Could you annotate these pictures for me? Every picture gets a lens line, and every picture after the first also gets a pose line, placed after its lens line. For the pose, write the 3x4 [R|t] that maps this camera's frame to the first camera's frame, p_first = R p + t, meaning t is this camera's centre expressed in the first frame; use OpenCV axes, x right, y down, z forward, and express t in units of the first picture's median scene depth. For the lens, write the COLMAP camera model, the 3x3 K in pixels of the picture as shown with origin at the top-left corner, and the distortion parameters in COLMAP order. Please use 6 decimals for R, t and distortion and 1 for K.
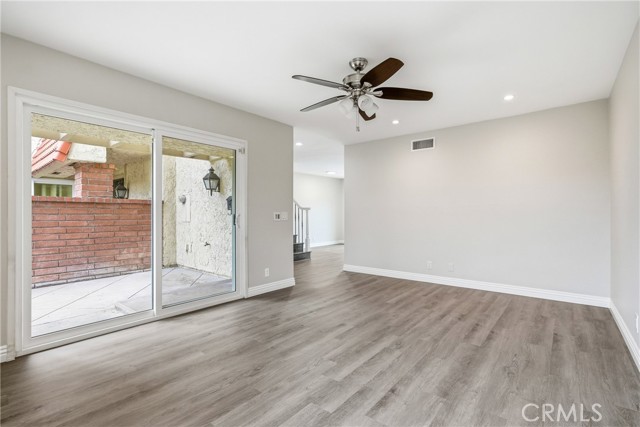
lens RADIAL K [[291.5, 0, 322.9], [0, 291.5, 215.2], [0, 0, 1]] dist [0.004591, 0.000135]
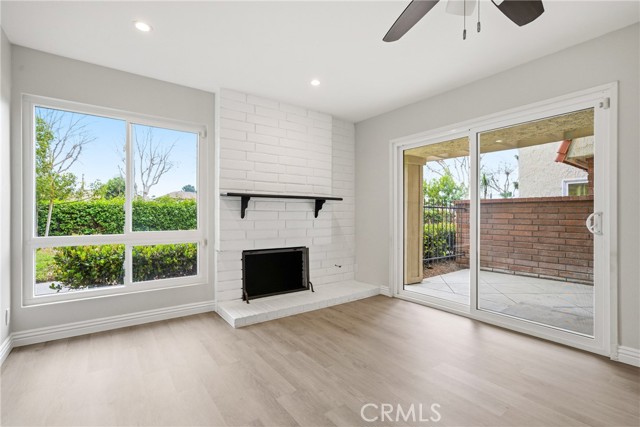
lens RADIAL K [[291.5, 0, 318.7], [0, 291.5, 214.5], [0, 0, 1]] dist [0.004591, 0.000135]
pose [[-0.232420, 0.002945, -0.972611, 0.299940], [-0.001471, 0.999993, 0.003380, -0.000799], [0.972614, 0.002217, -0.232414, 0.407026]]
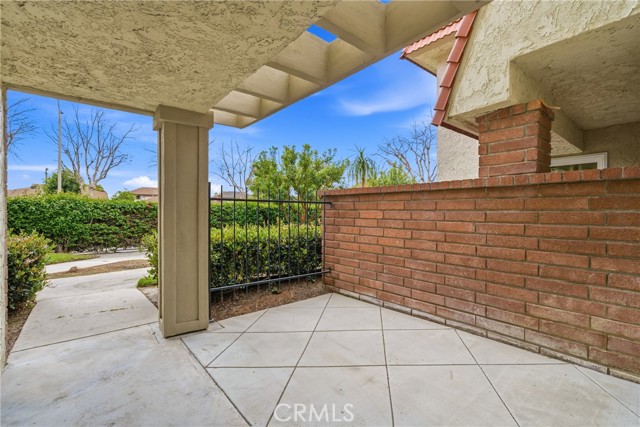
lens RADIAL K [[283.2, 0, 323.2], [0, 283.2, 213.1], [0, 0, 1]] dist [0.004042, 0.000382]
pose [[-0.178713, 0.006528, -0.983880, -0.258757], [-0.003971, 0.999965, 0.007356, -0.000950], [0.983893, 0.005222, -0.178681, 0.857618]]
